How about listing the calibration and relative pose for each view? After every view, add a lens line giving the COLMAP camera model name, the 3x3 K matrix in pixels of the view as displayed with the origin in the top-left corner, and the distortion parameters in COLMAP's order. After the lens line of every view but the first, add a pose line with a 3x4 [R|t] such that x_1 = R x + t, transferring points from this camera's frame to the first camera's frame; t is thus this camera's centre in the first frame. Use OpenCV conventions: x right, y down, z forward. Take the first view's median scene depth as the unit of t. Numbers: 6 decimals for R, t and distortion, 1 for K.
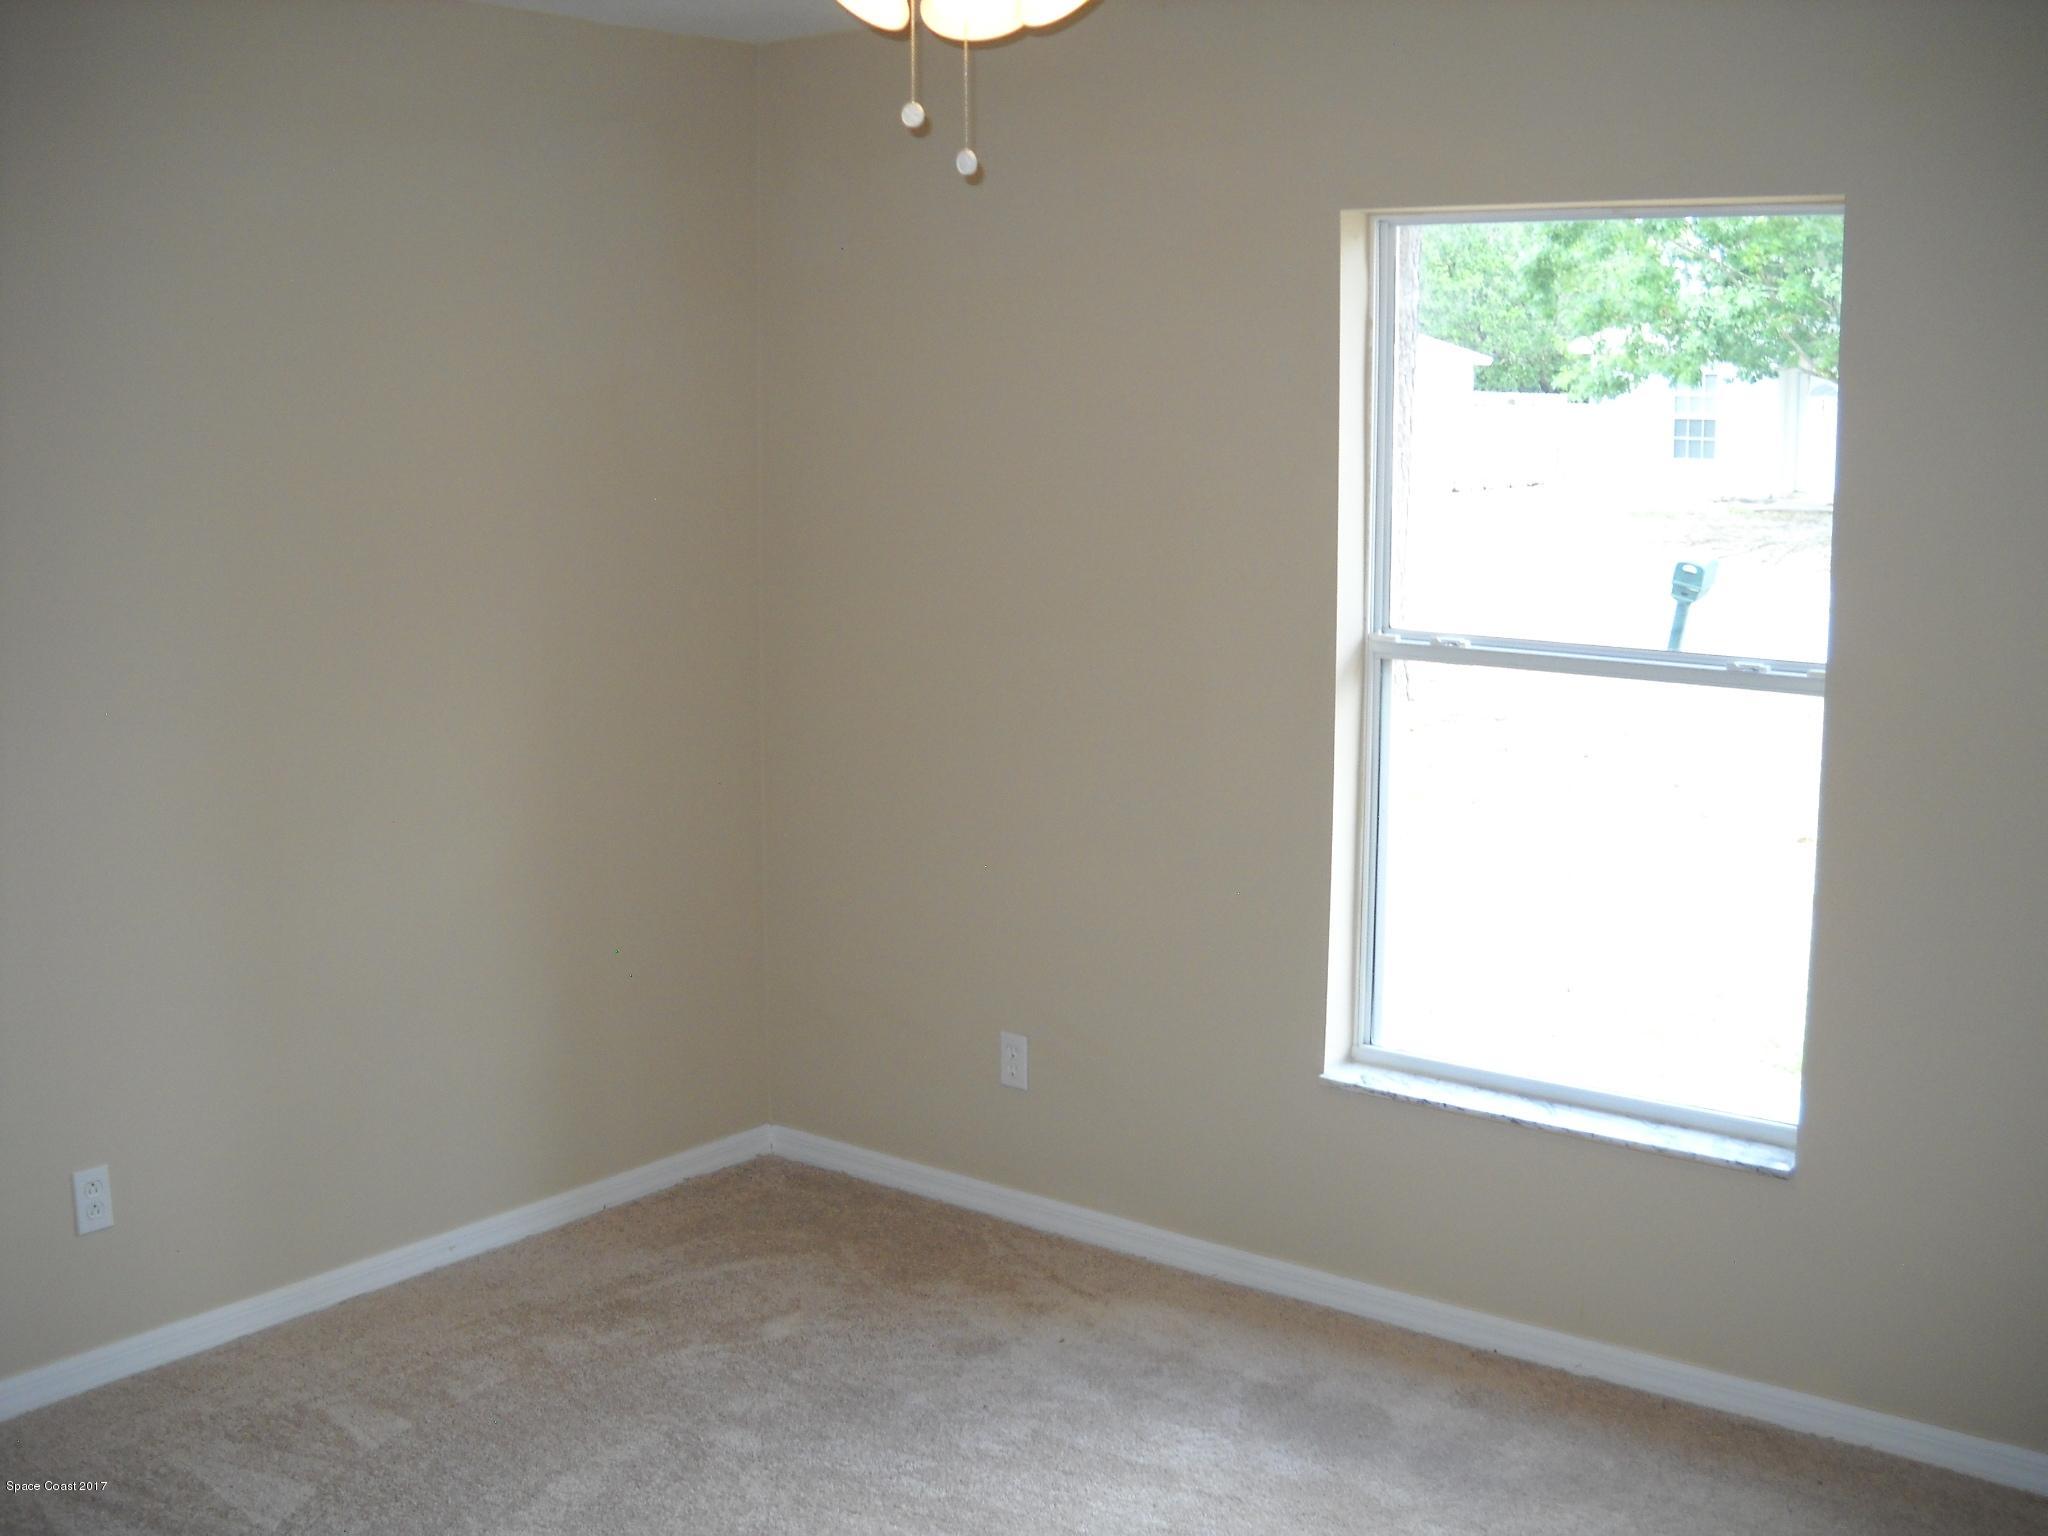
lens RADIAL K [[2323.1, 0, 1024.0], [0, 2323.1, 768.0], [0, 0, 1]] dist [-0.265162, 0.264725]
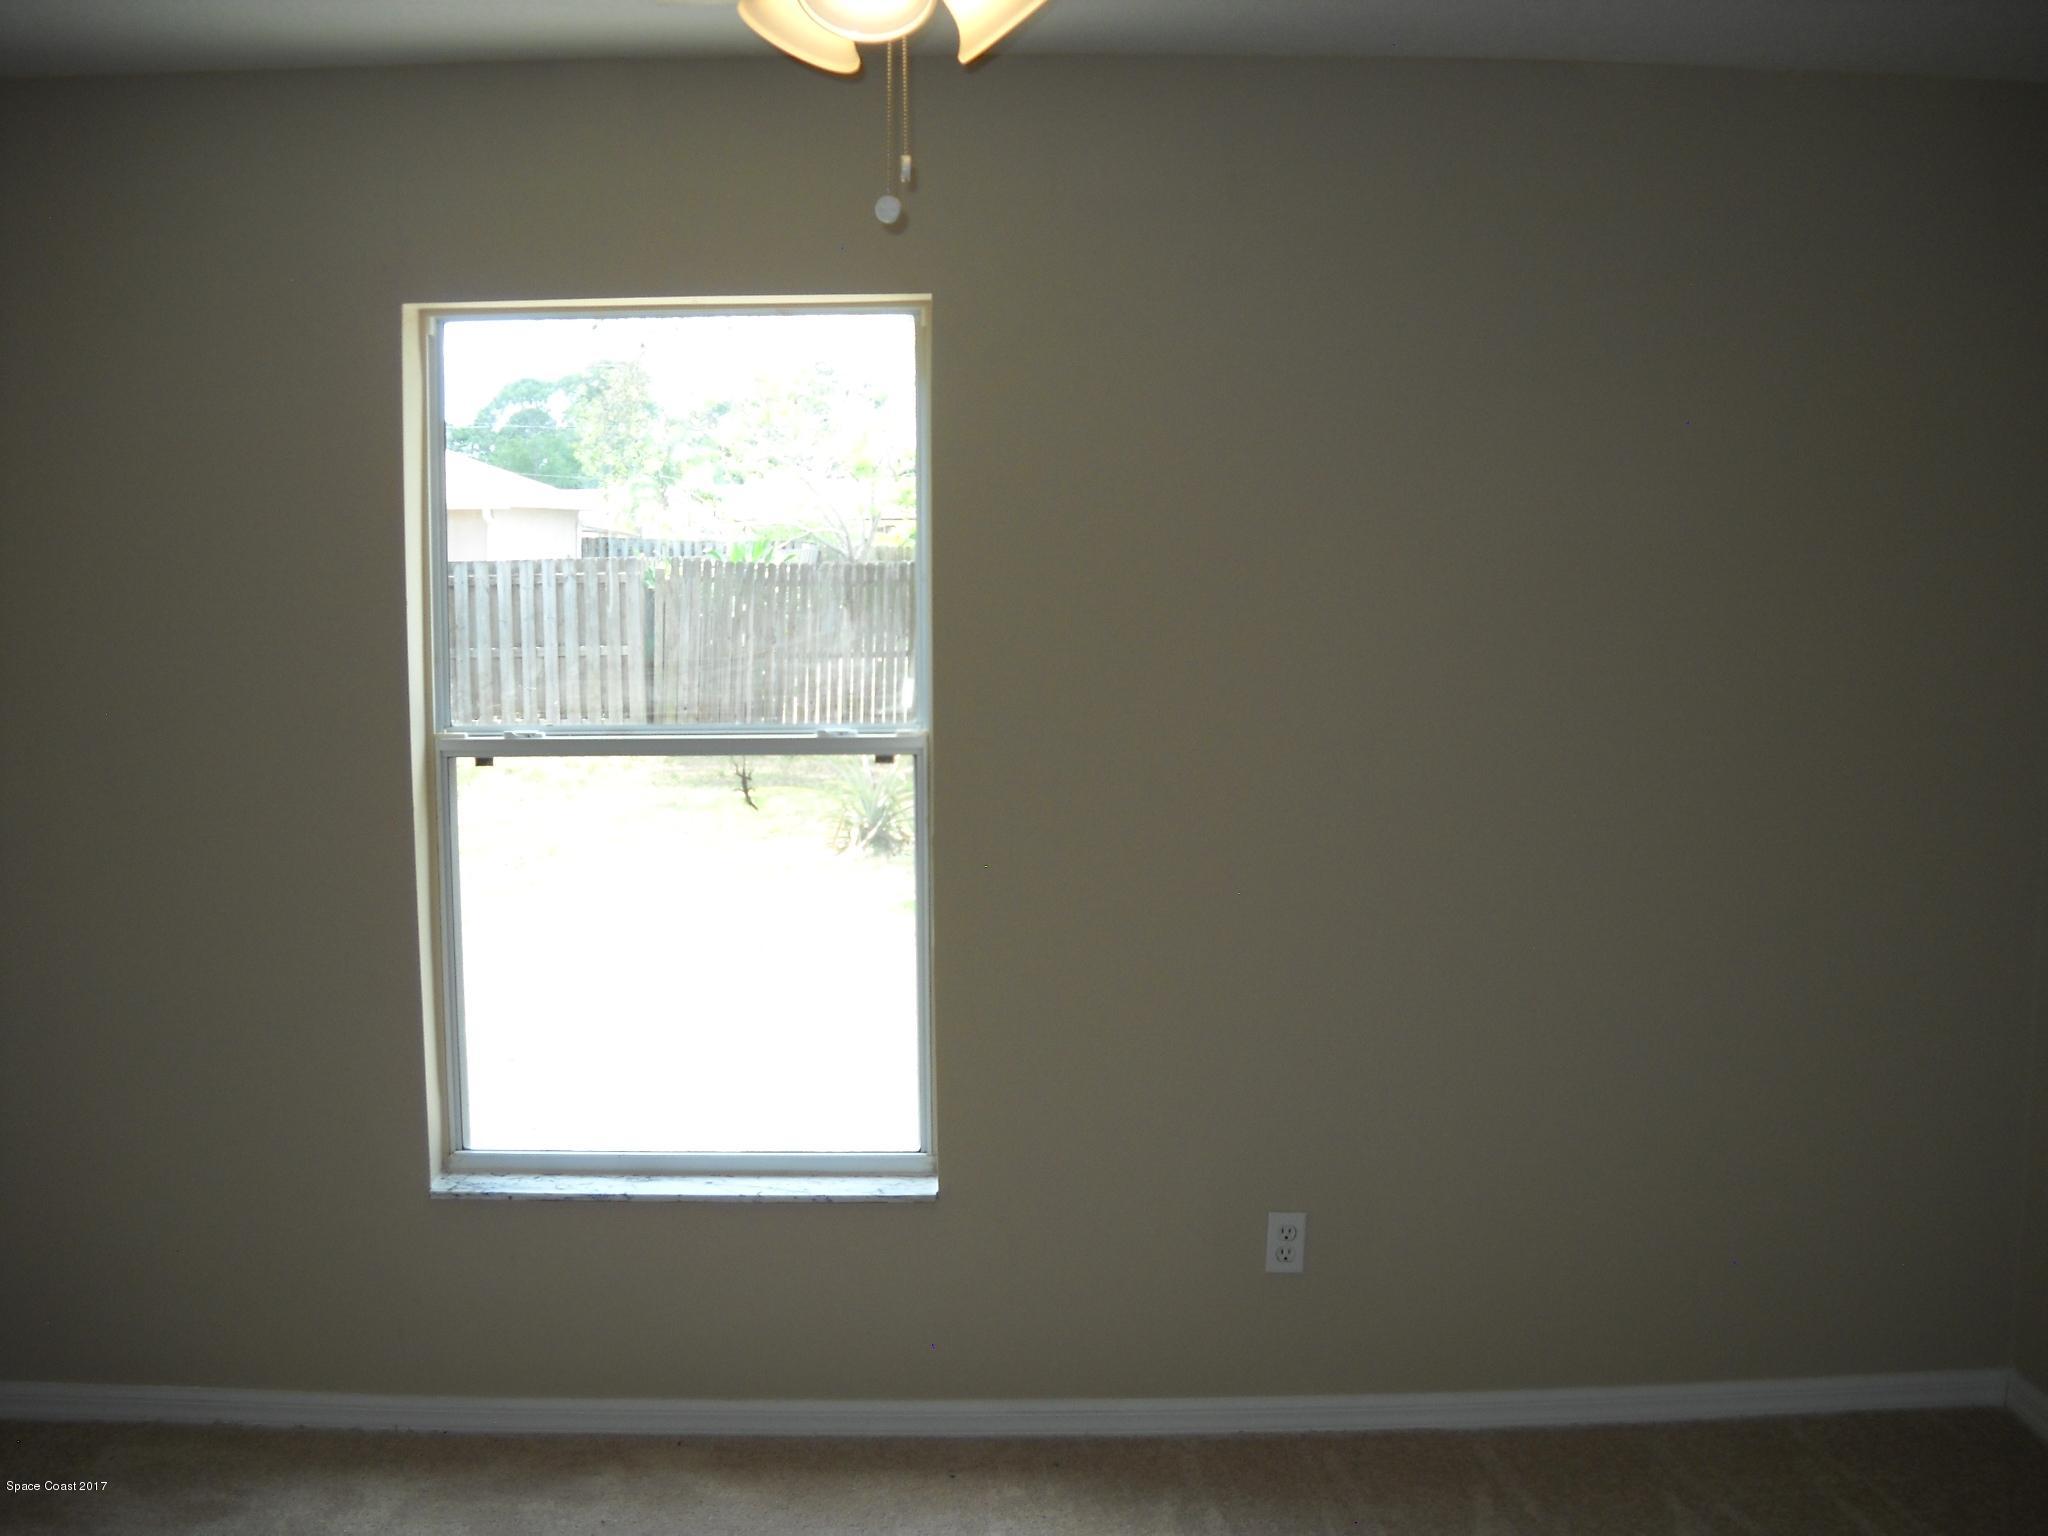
lens RADIAL K [[2323.1, 0, 1024.0], [0, 2323.1, 768.0], [0, 0, 1]] dist [-0.265162, 0.264725]
pose [[0.769555, -0.069146, 0.634826, -0.279448], [0.105426, 0.994236, -0.019507, 0.002173], [-0.629817, 0.081939, 0.772409, 0.089886]]
